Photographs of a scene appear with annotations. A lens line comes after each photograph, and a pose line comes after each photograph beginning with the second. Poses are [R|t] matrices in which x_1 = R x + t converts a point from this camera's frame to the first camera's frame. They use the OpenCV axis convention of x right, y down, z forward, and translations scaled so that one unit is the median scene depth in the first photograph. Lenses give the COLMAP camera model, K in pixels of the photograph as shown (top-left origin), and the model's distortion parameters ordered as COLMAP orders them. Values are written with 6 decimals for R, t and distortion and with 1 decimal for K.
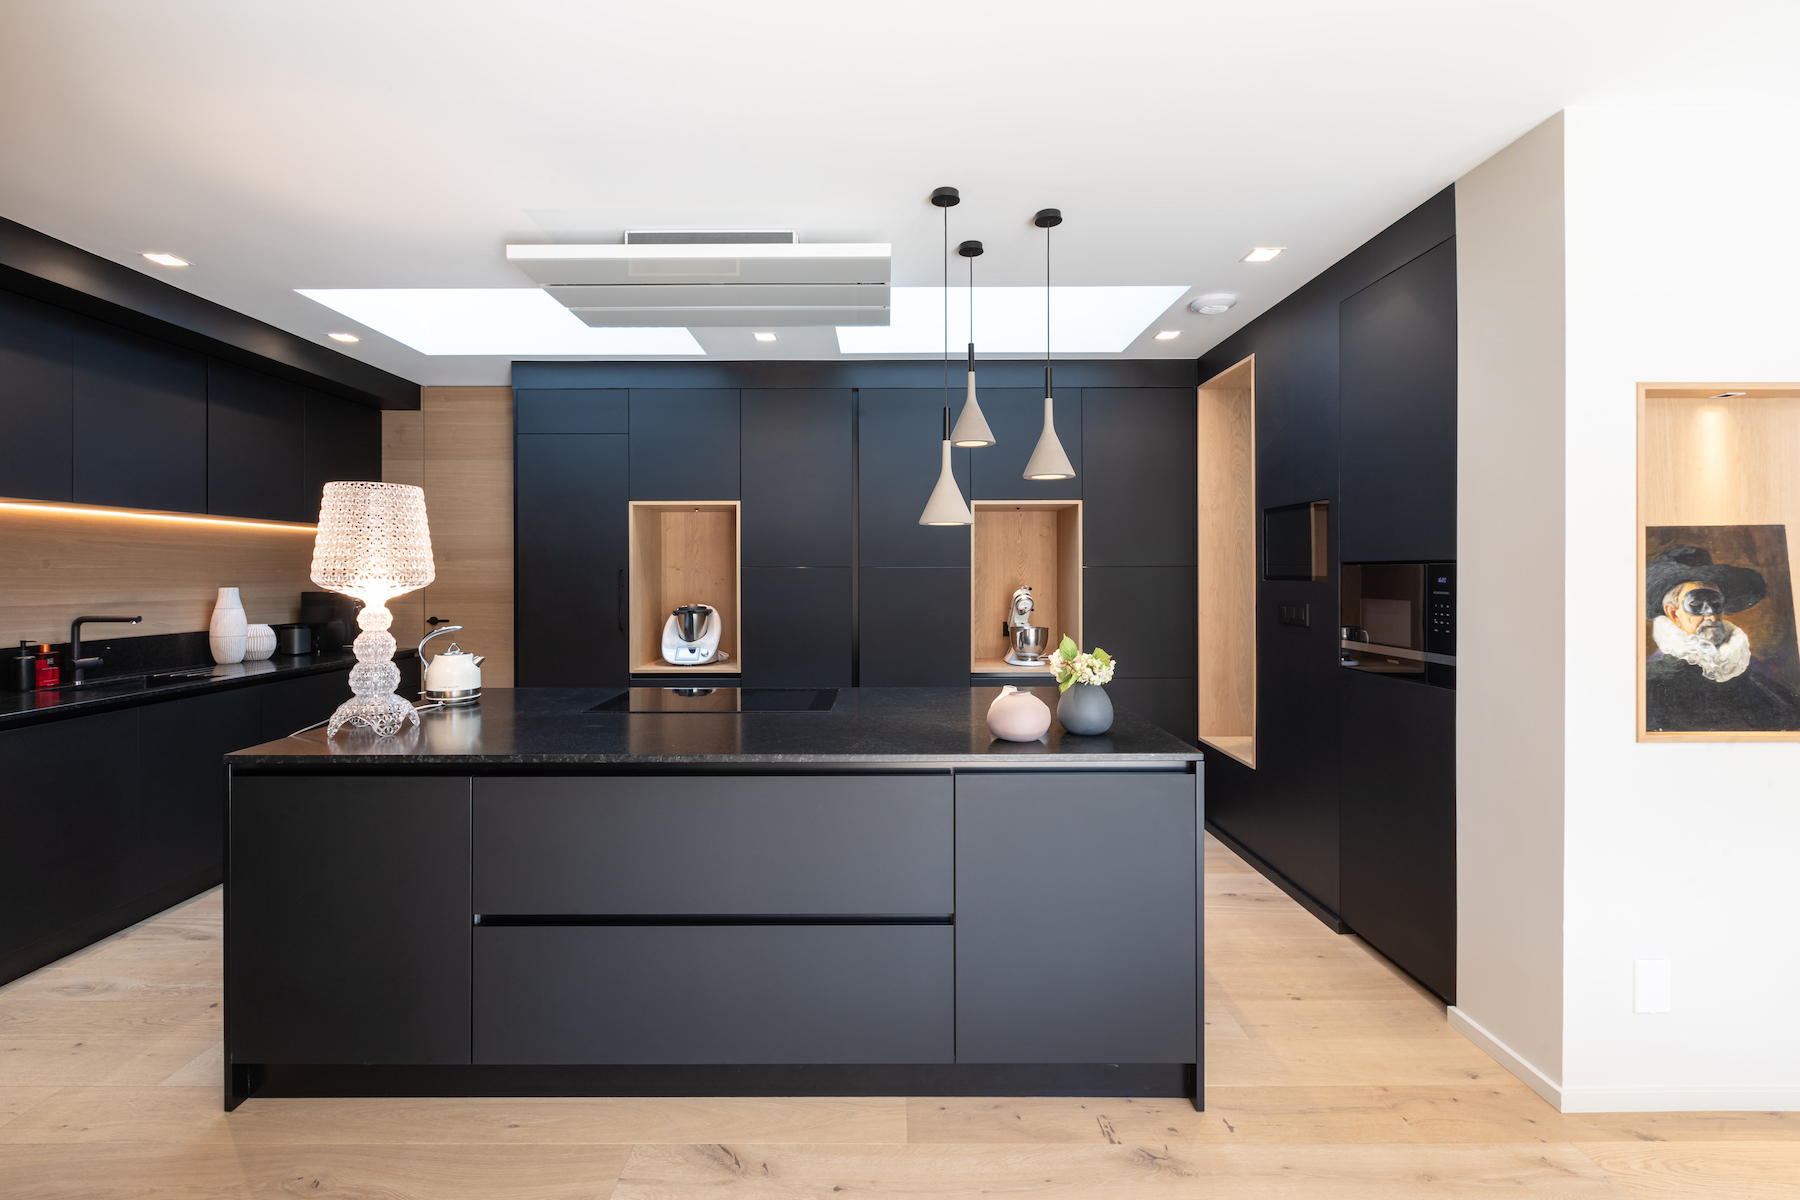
lens RADIAL K [[817.7, 0, 898.3], [0, 817.7, 592.3], [0, 0, 1]] dist [0.002025, -0.000057]
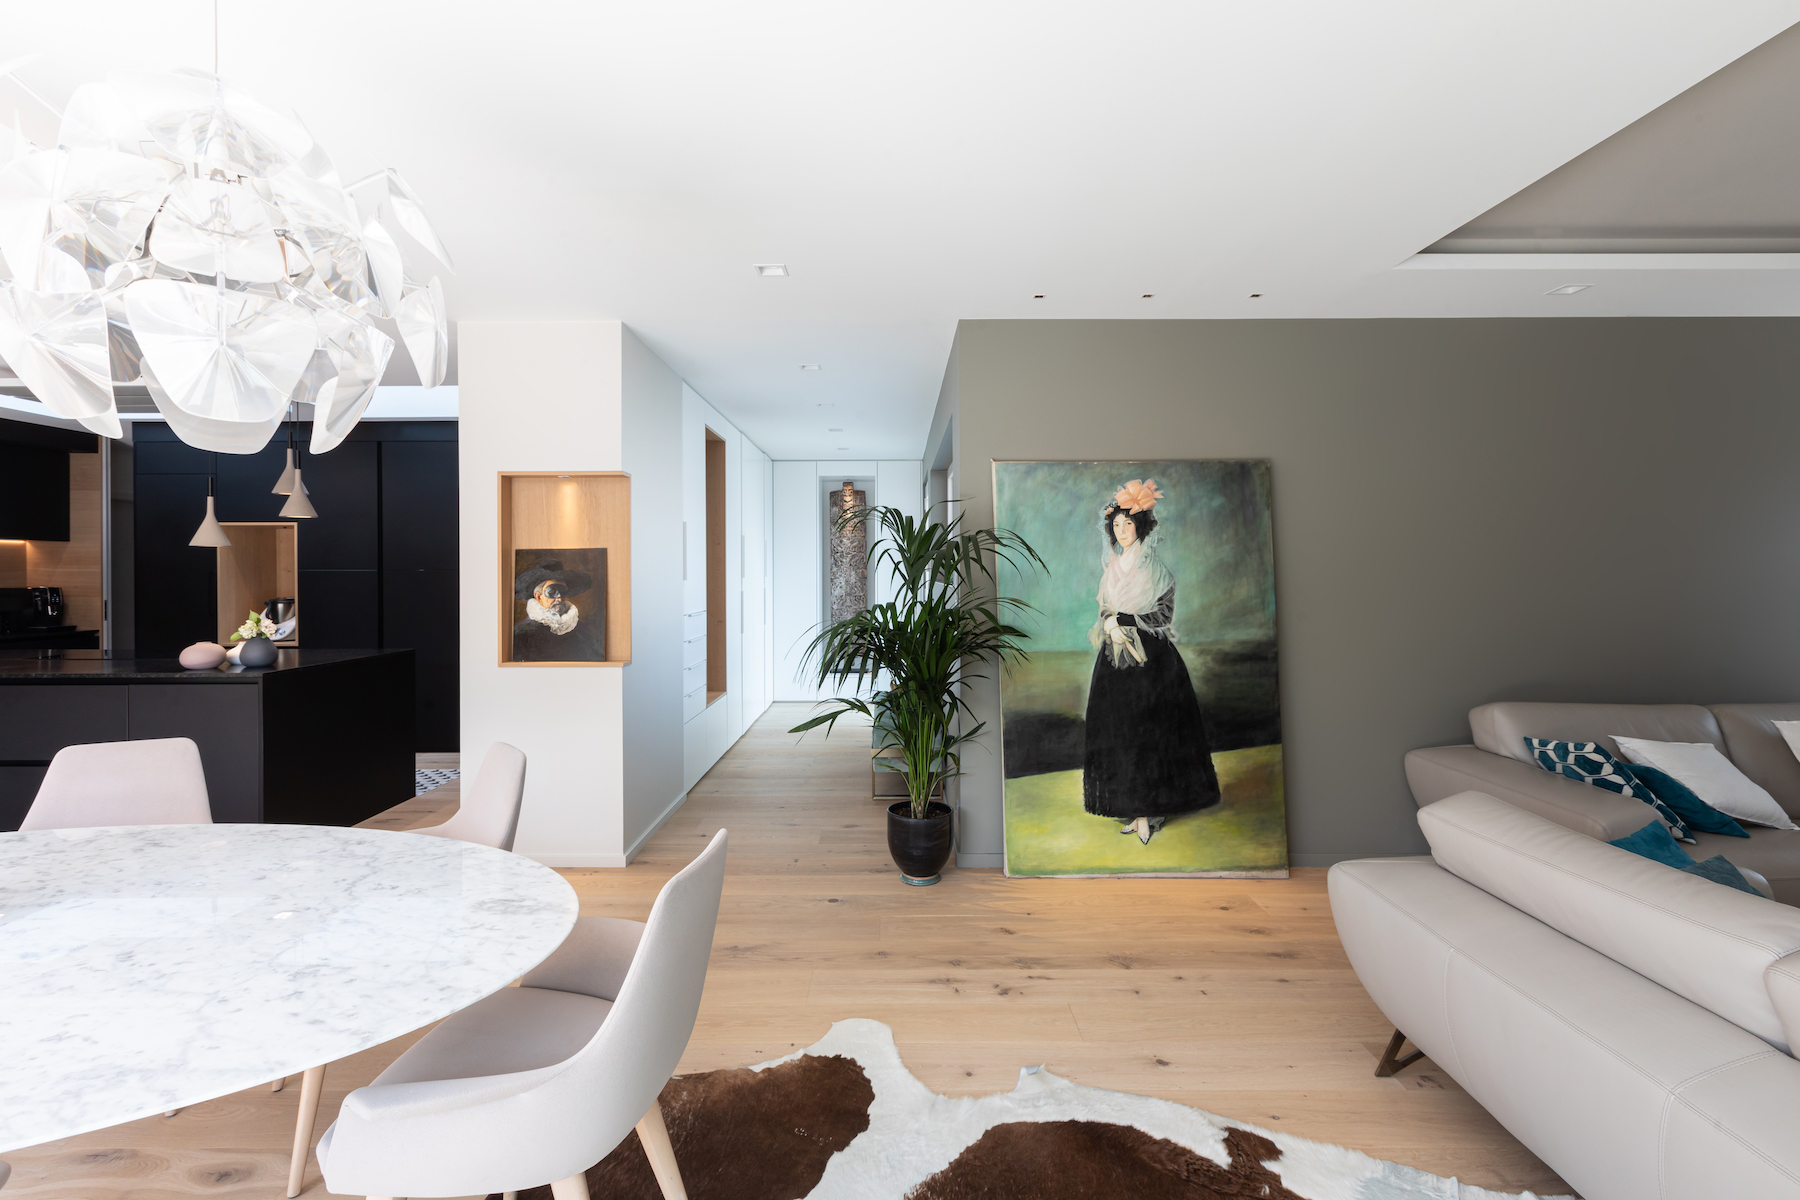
lens RADIAL K [[817.7, 0, 900.5], [0, 817.7, 590.1], [0, 0, 1]] dist [0.002025, -0.000057]
pose [[0.999994, -0.002905, -0.002119, 1.752943], [0.002908, 0.999995, 0.001312, 0.009774], [0.002115, -0.001318, 0.999997, -0.818112]]
